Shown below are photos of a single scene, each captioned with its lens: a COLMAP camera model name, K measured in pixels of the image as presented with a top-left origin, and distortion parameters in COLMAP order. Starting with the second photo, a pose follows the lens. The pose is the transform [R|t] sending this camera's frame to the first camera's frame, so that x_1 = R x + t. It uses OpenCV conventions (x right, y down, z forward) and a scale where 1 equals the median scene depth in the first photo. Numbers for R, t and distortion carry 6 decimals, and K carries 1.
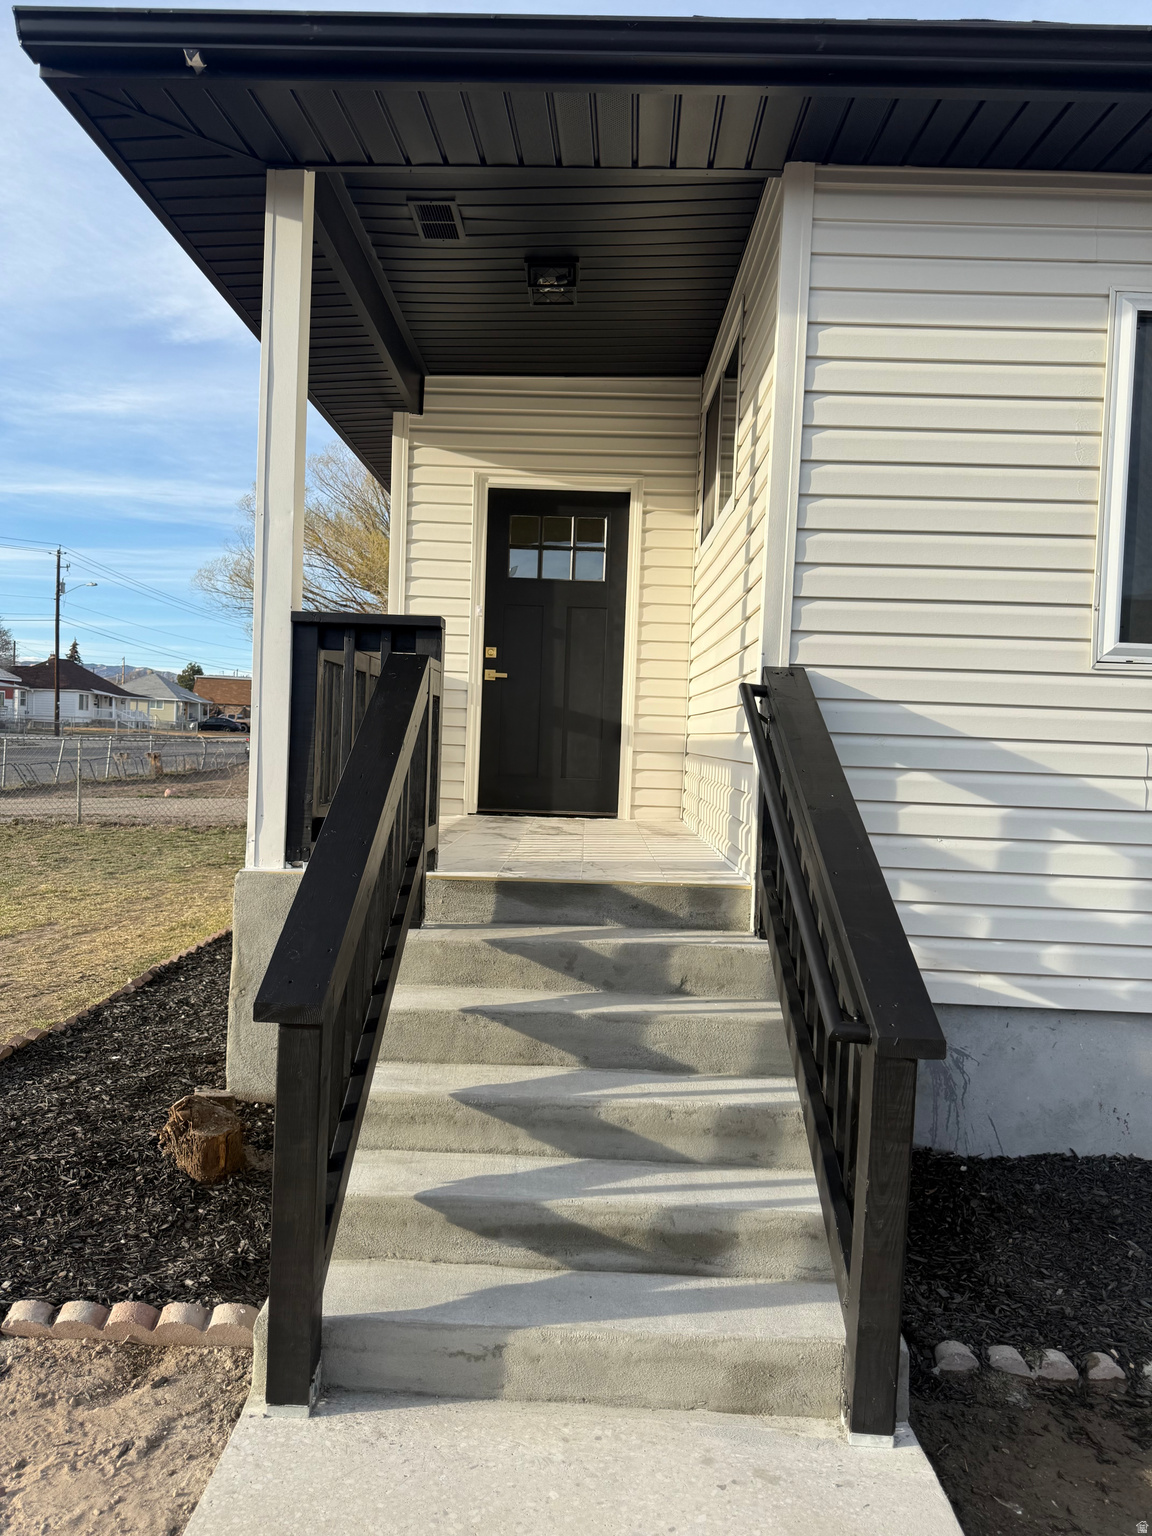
lens RADIAL K [[1097.2, 0, 561.6], [0, 1097.2, 769.6], [0, 0, 1]] dist [0.070869, -0.075771]
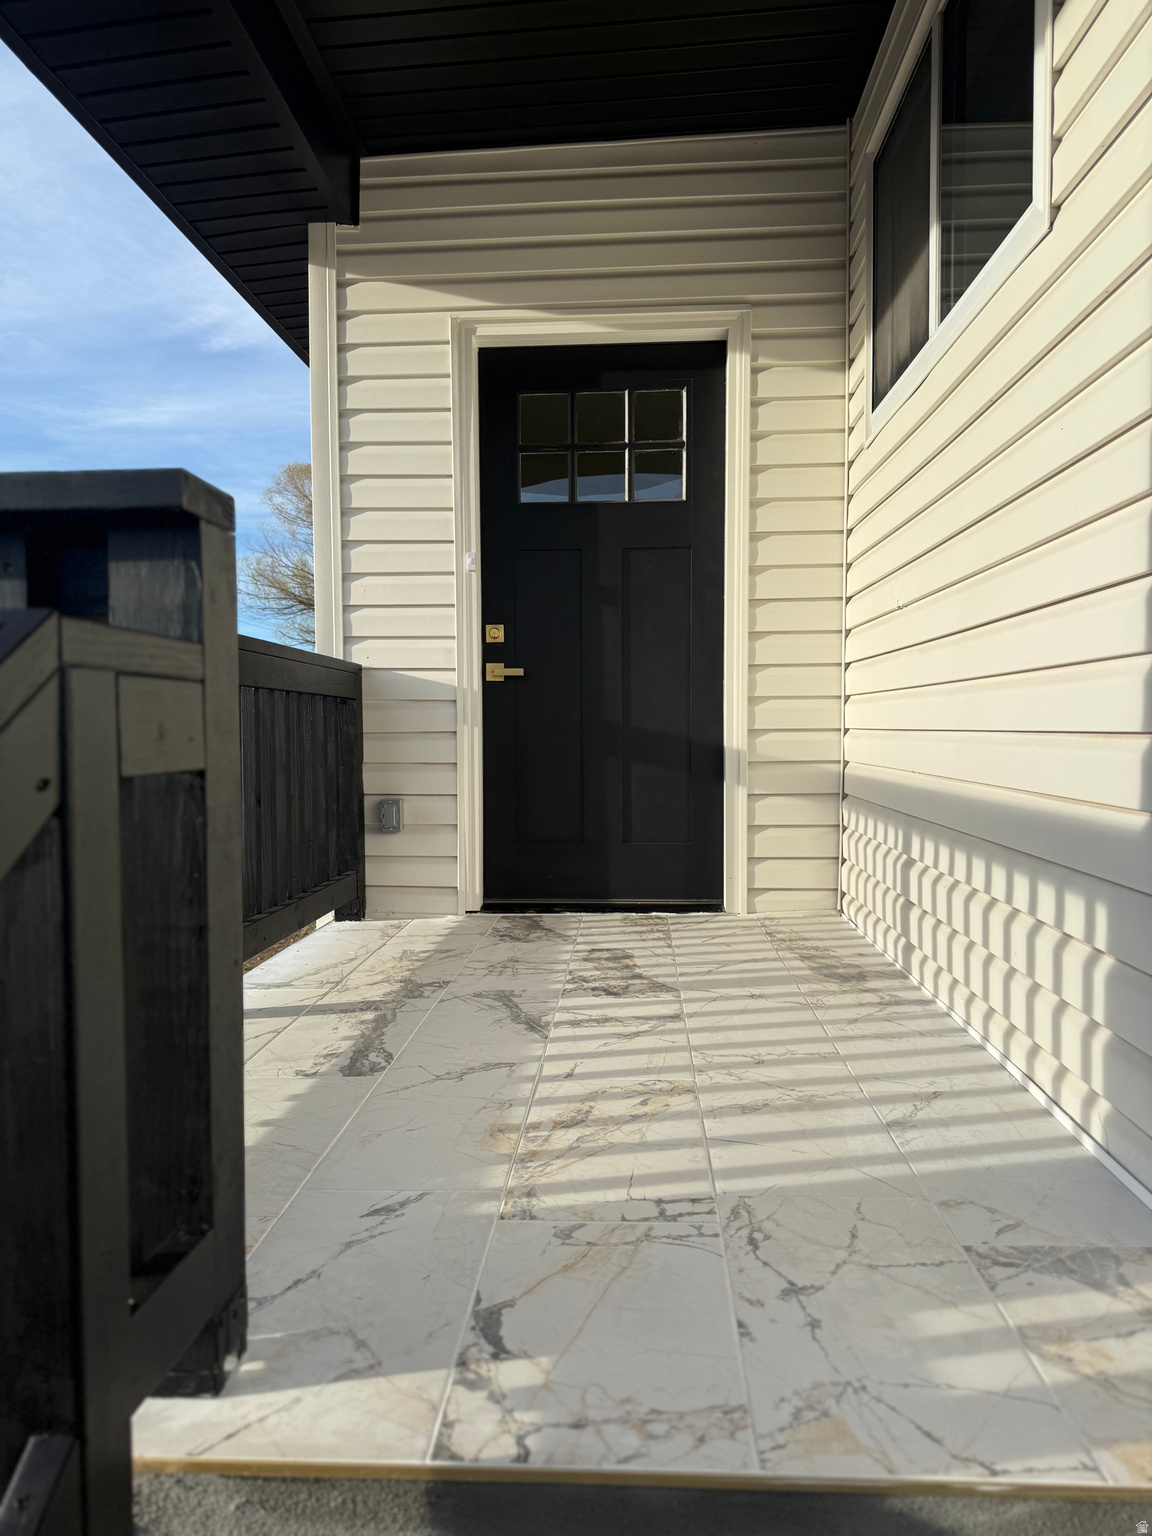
lens RADIAL K [[1097.2, 0, 572.3], [0, 1097.2, 766.7], [0, 0, 1]] dist [0.070869, -0.075771]
pose [[0.998335, -0.039717, -0.041823, -0.001695], [0.039903, 0.999197, 0.003632, -0.037084], [0.041645, -0.005295, 0.999118, 0.425312]]
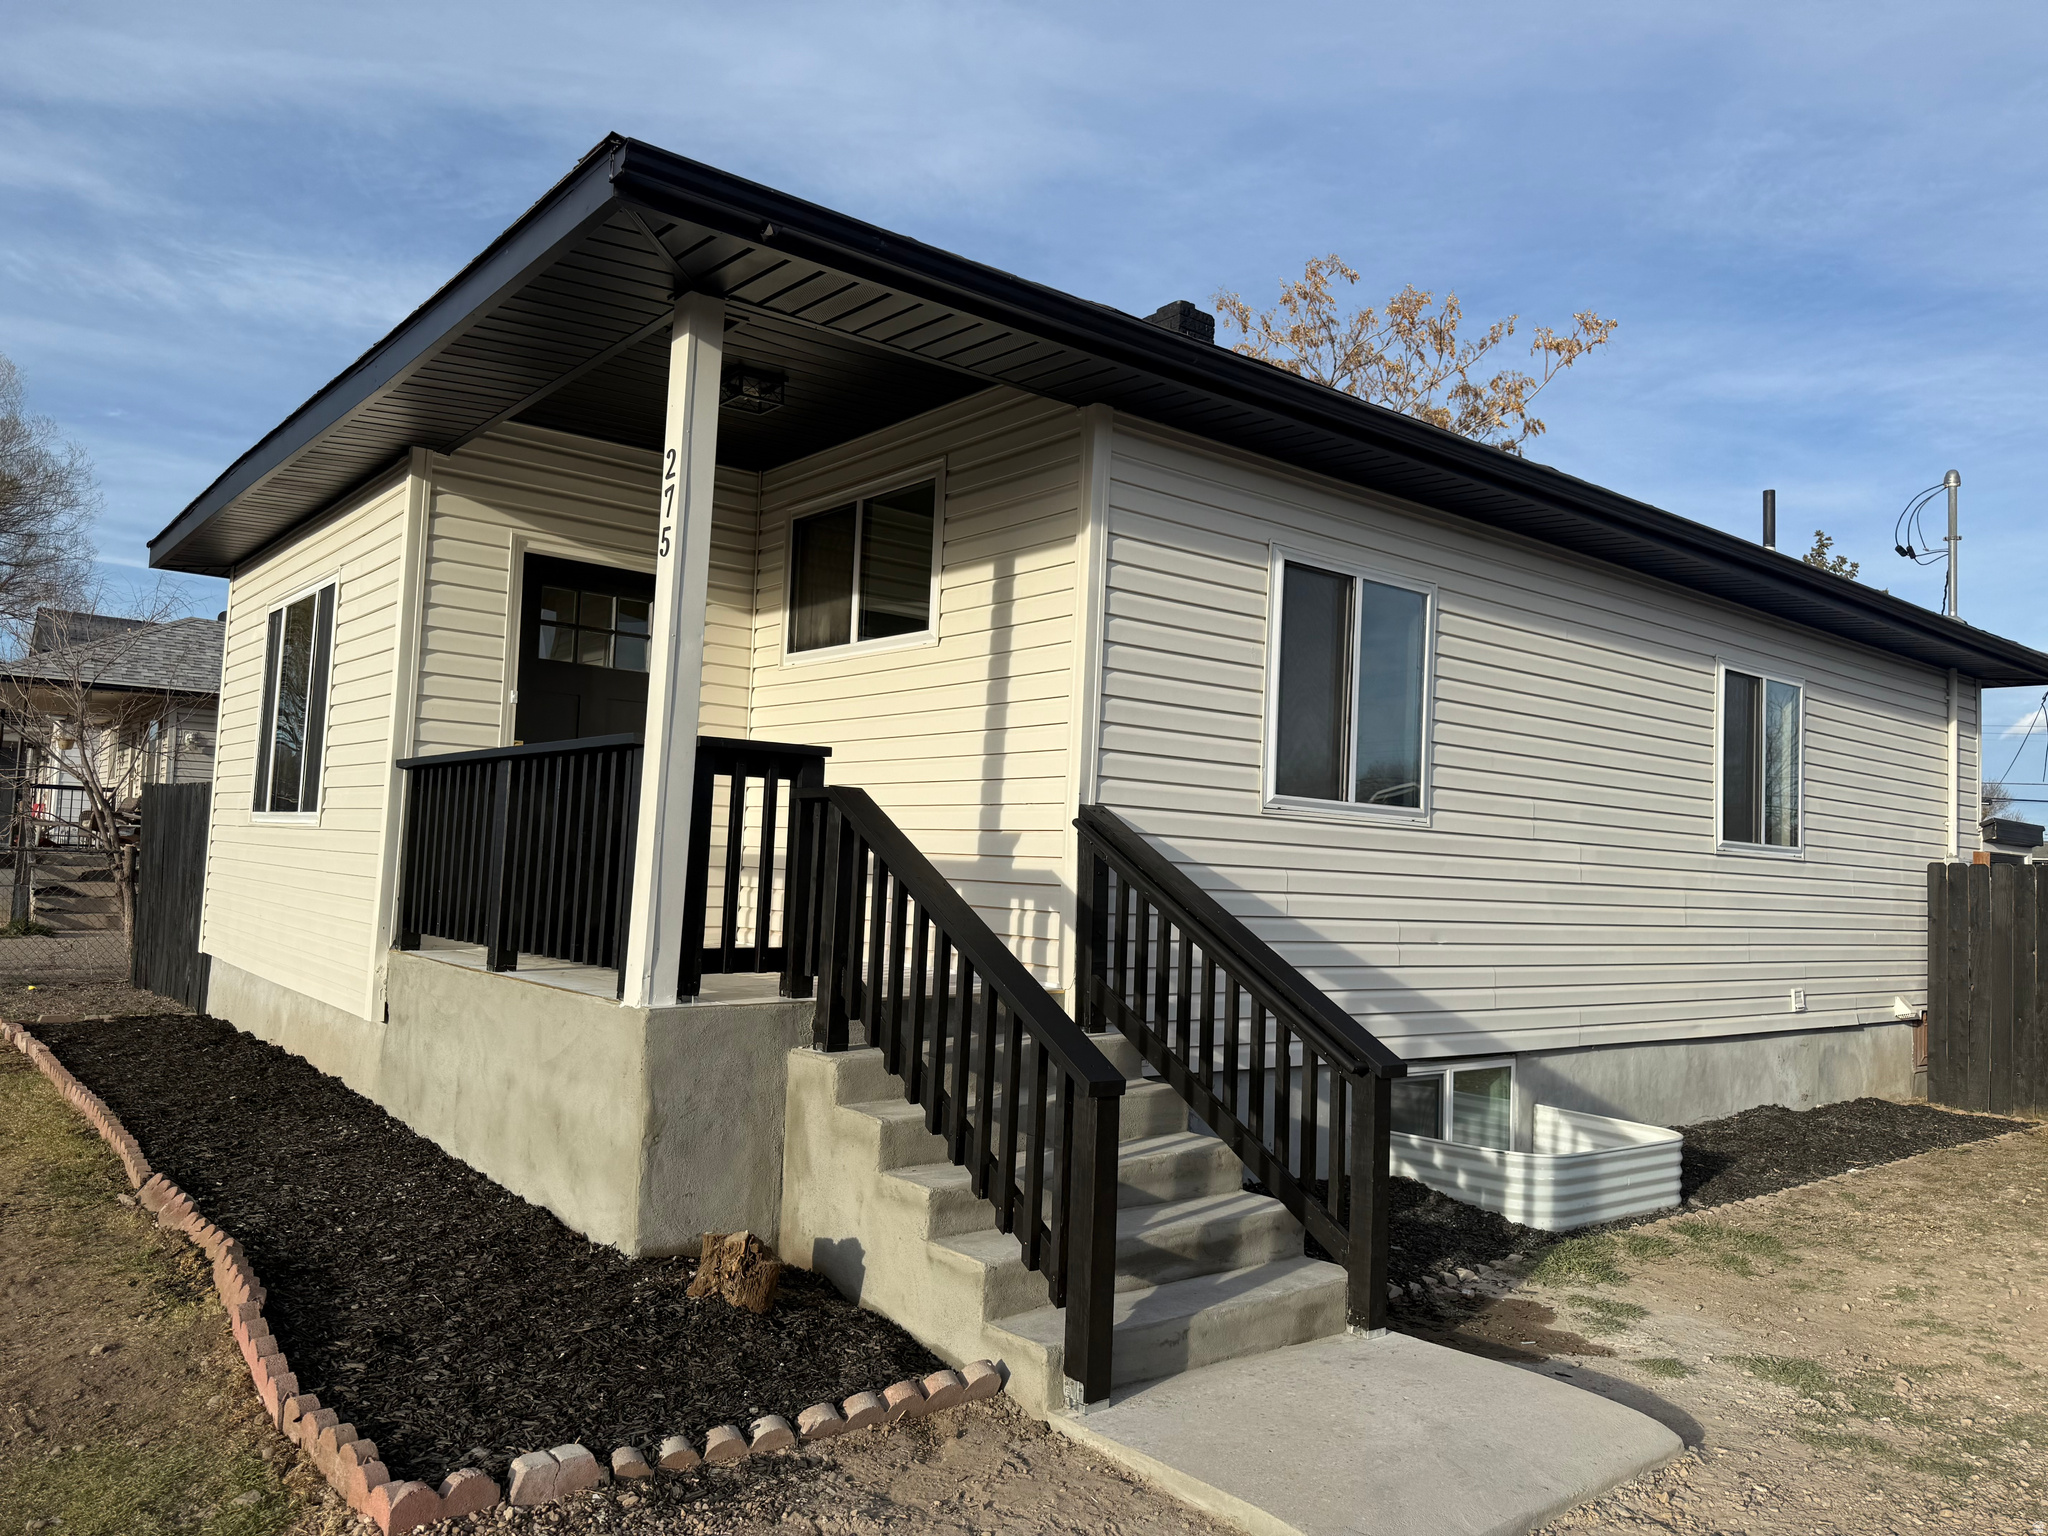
lens RADIAL K [[1463.0, 0, 1022.7], [0, 1463.0, 763.8], [0, 0, 1]] dist [0.070869, -0.075771]
pose [[0.759927, 0.041196, 0.648702, -0.505415], [0.004098, 0.997666, -0.068158, -0.016241], [-0.649996, 0.054453, 0.757984, -0.095983]]
